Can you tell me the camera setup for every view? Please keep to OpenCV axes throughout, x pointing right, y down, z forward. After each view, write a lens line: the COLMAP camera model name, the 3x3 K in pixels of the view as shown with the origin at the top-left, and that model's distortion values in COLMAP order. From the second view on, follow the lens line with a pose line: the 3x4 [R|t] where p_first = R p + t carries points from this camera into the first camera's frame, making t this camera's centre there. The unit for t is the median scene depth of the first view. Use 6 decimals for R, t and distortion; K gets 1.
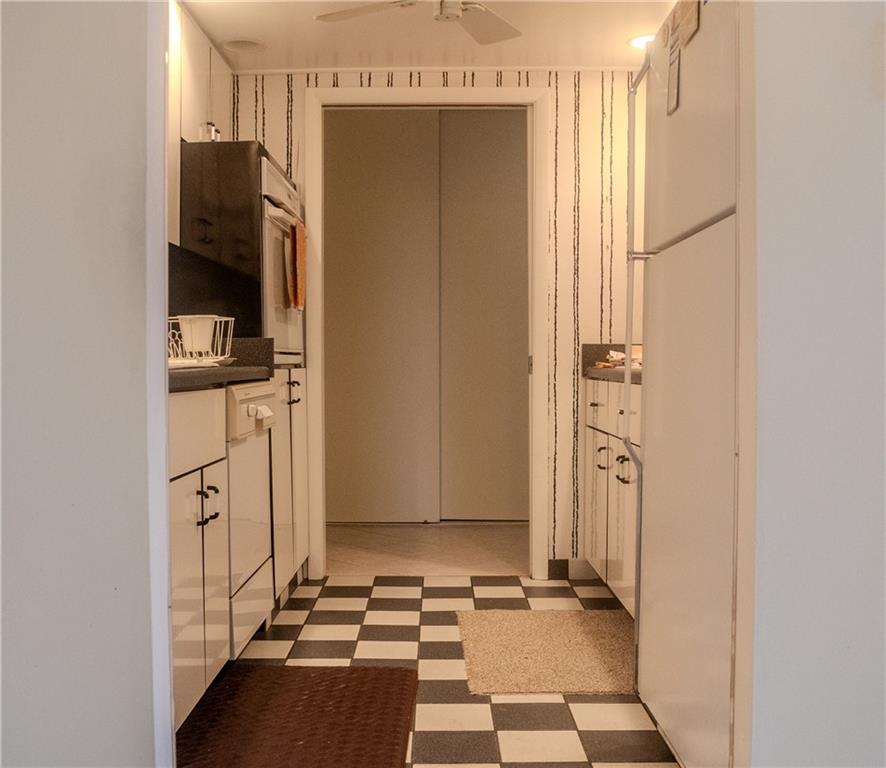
lens RADIAL K [[1022.4, 0, 441.9], [0, 1022.4, 383.4], [0, 0, 1]] dist [-0.098117, 0.000000]
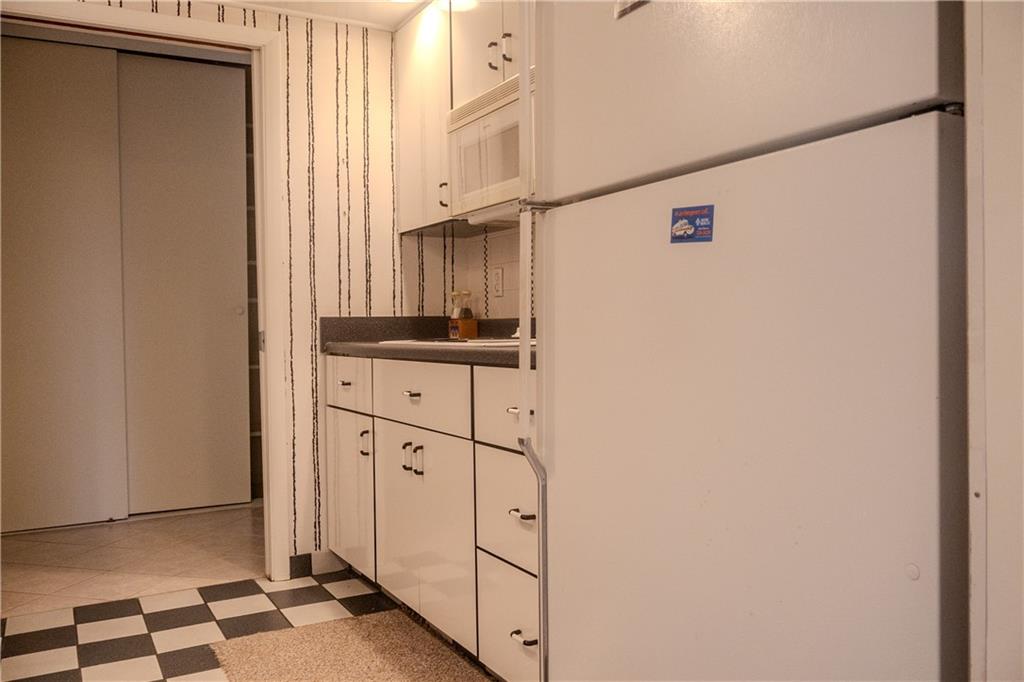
lens RADIAL K [[840.2, 0, 516.8], [0, 840.2, 335.9], [0, 0, 1]] dist [-0.012351, -0.012169]
pose [[0.871440, -0.021093, 0.490049, -0.079697], [0.027306, 0.999612, -0.005531, -0.012639], [-0.489742, 0.018201, 0.871677, 0.252227]]
